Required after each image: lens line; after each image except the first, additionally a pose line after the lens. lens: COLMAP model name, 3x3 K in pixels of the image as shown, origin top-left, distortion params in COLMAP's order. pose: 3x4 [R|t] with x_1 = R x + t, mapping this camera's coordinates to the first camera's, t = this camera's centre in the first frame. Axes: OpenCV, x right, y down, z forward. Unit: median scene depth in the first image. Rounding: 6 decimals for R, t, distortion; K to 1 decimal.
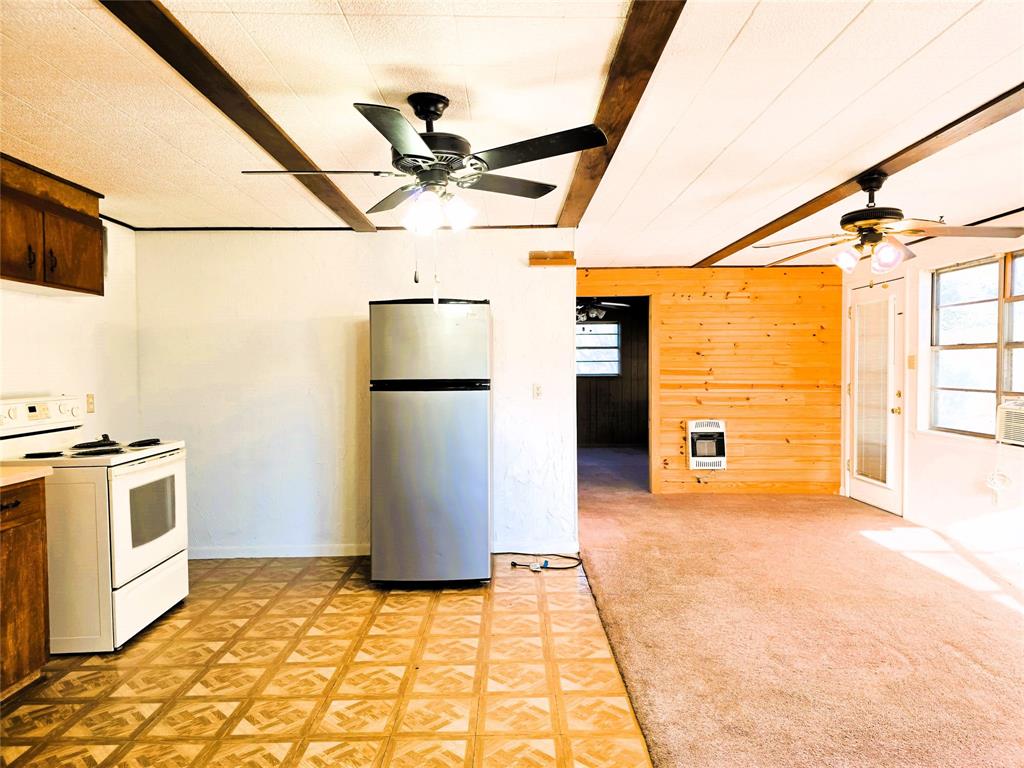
lens RADIAL K [[691.7, 0, 506.5], [0, 691.7, 385.0], [0, 0, 1]] dist [0.093399, -0.085195]
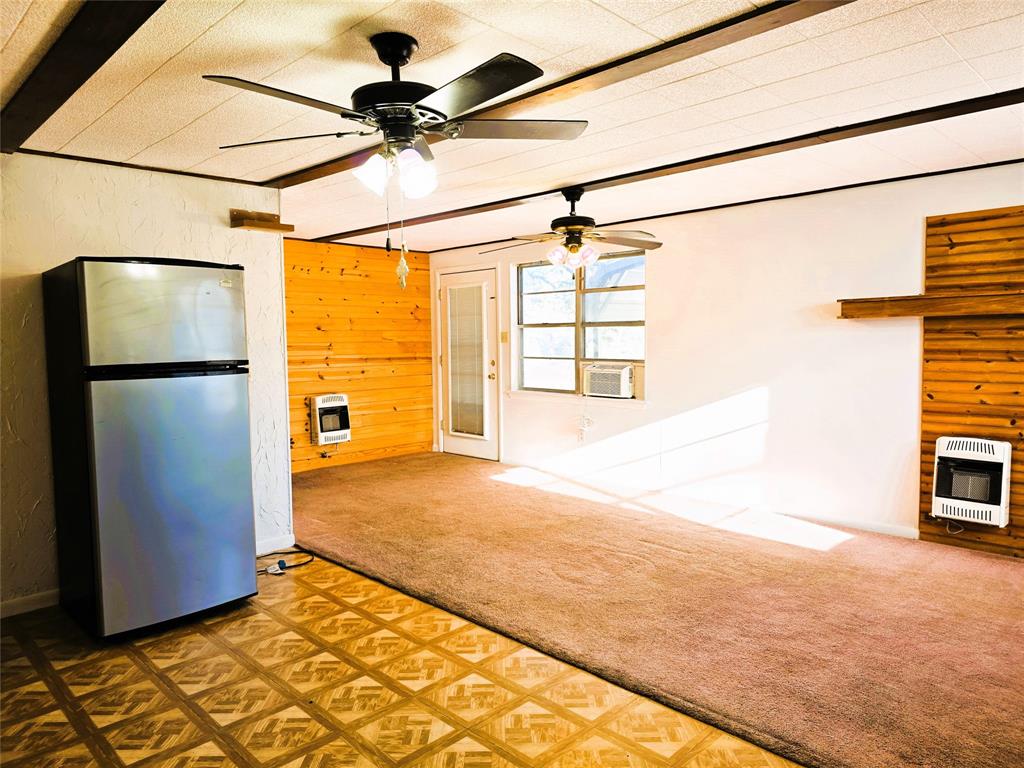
lens RADIAL K [[691.7, 0, 506.5], [0, 691.7, 385.0], [0, 0, 1]] dist [0.093399, -0.085195]
pose [[0.713706, -0.054869, 0.698293, -0.291242], [0.027587, 0.998356, 0.050251, -0.009446], [-0.699902, -0.016600, 0.714046, 0.124580]]
